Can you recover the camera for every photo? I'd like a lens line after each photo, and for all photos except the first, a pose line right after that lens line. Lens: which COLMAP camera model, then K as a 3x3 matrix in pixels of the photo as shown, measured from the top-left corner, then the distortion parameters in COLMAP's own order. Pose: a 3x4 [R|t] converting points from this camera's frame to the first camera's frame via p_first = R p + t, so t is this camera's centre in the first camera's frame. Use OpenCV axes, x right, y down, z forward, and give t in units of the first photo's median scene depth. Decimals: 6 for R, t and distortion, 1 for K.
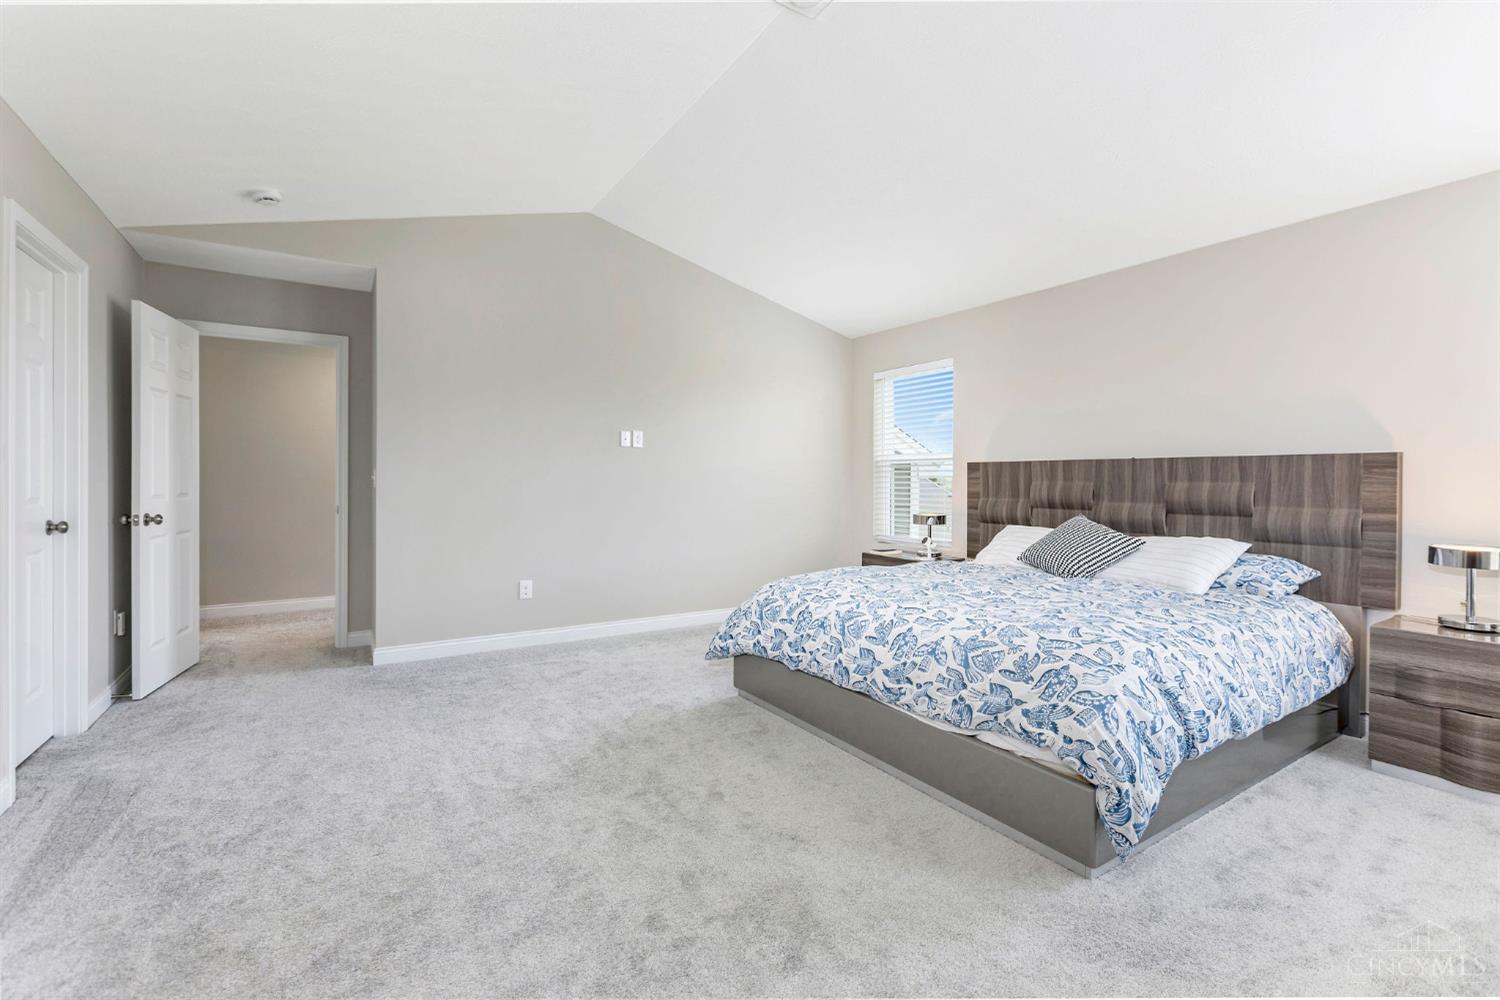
lens RADIAL K [[664.1, 0, 749.9], [0, 664.1, 480.0], [0, 0, 1]] dist [-0.000348, 0.000001]
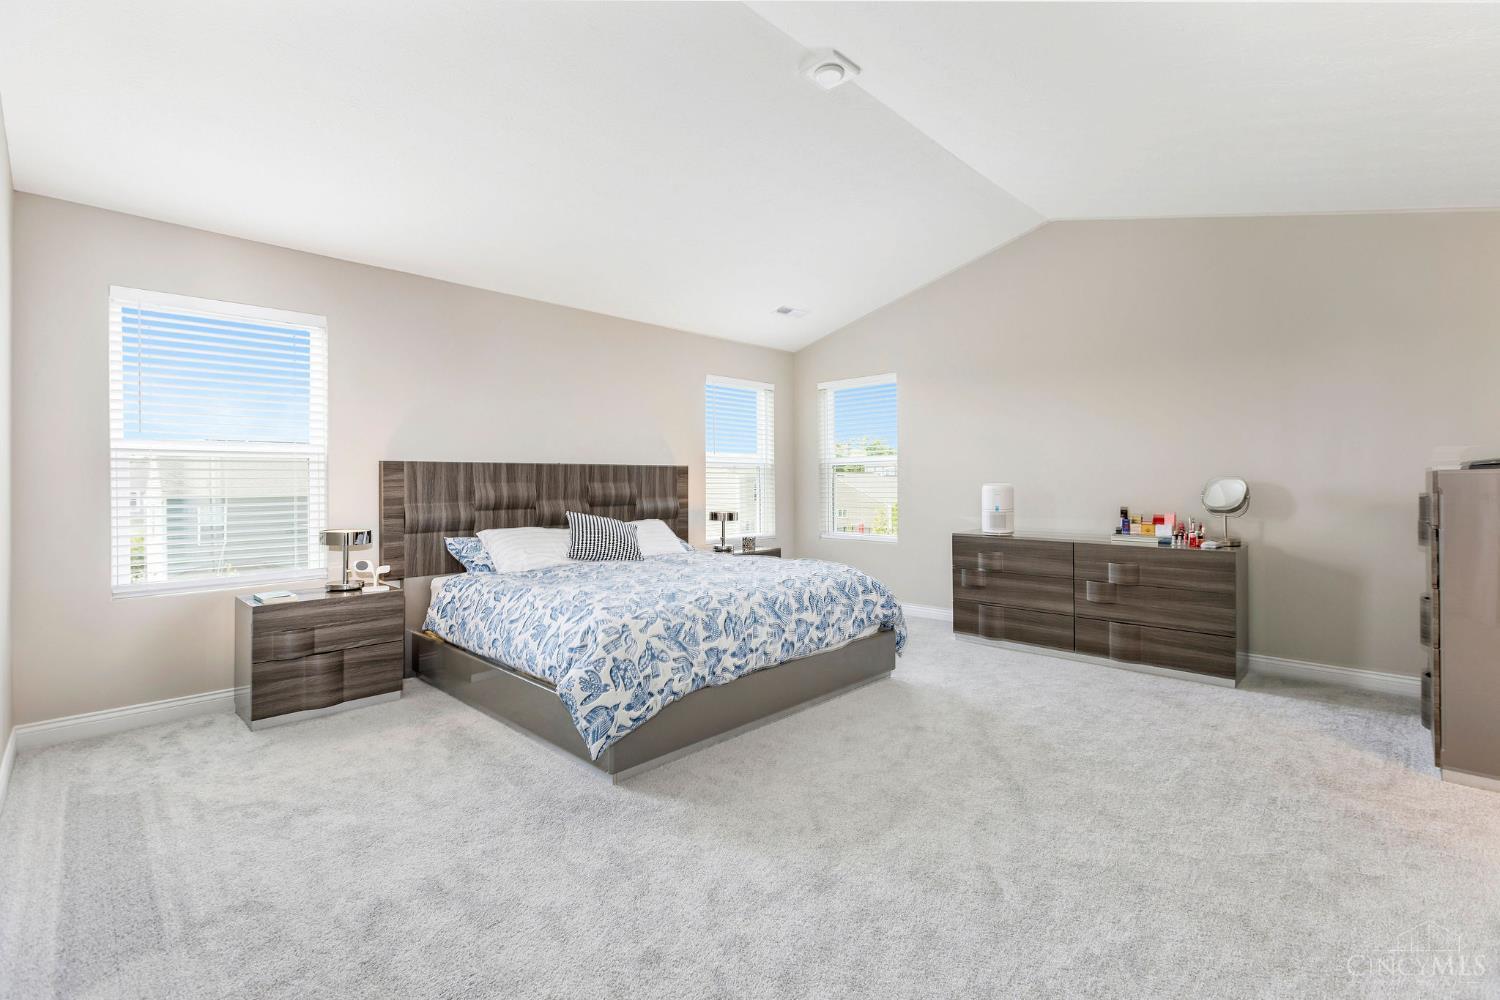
lens RADIAL K [[664.1, 0, 749.9], [0, 664.1, 480.0], [0, 0, 1]] dist [-0.000348, 0.000001]
pose [[-0.221532, -0.002070, 0.975151, -0.735335], [0.004842, 0.999983, 0.003222, -0.005893], [-0.975141, 0.005435, -0.221518, 0.995803]]
